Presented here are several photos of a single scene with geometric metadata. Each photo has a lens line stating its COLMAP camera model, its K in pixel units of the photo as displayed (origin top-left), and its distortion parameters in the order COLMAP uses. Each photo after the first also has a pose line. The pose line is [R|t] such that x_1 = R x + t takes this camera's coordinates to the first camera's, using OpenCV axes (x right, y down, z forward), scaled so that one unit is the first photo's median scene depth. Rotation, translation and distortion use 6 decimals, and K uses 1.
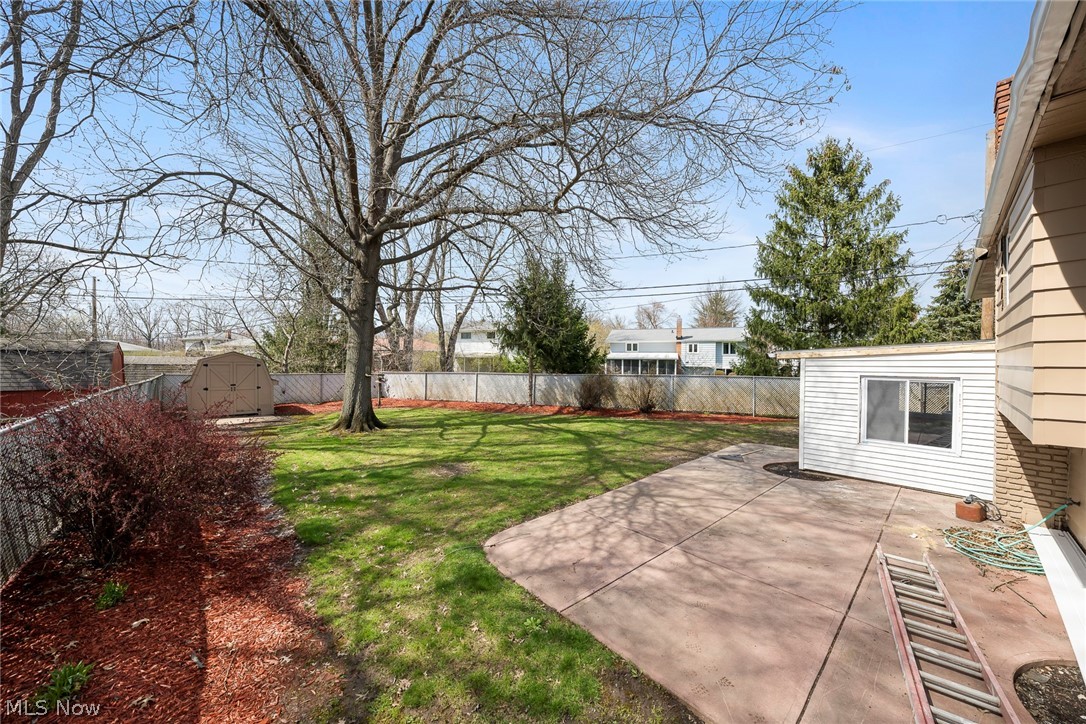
lens RADIAL K [[379.5, 0, 545.9], [0, 379.5, 363.6], [0, 0, 1]] dist [-0.024371, 0.000383]
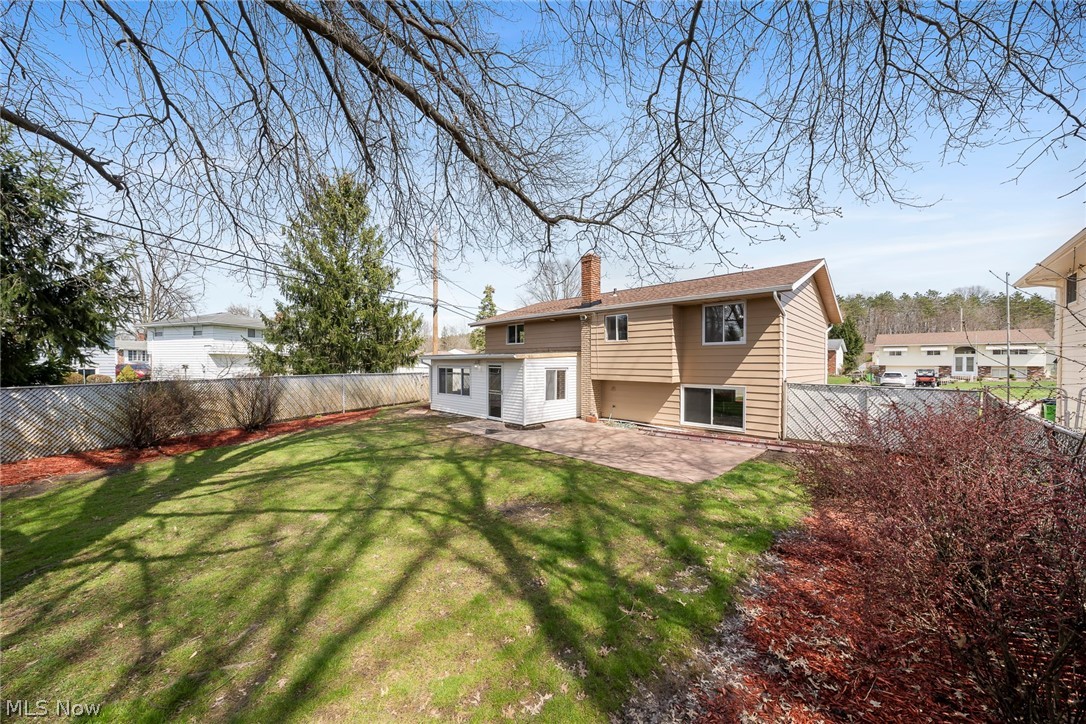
lens RADIAL K [[379.5, 0, 537.1], [0, 379.5, 362.6], [0, 0, 1]] dist [-0.024371, 0.000383]
pose [[-0.042772, -0.007976, 0.999053, -1.010821], [-0.000844, 0.999968, 0.007947, -0.009150], [-0.999085, -0.000503, -0.042777, 1.041002]]
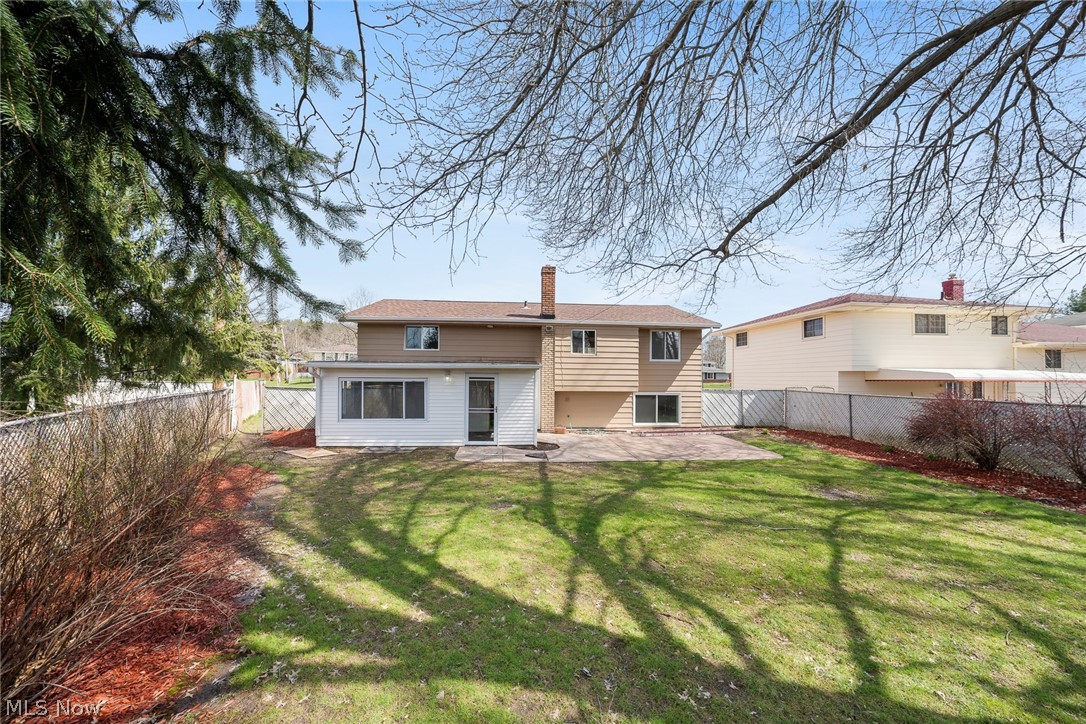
lens RADIAL K [[379.5, 0, 539.5], [0, 379.5, 368.2], [0, 0, 1]] dist [-0.024371, 0.000383]
pose [[-0.790506, -0.001518, 0.612453, -0.242177], [-0.011470, 0.999858, -0.012326, -0.000390], [-0.612347, -0.016768, -0.790411, 2.218115]]
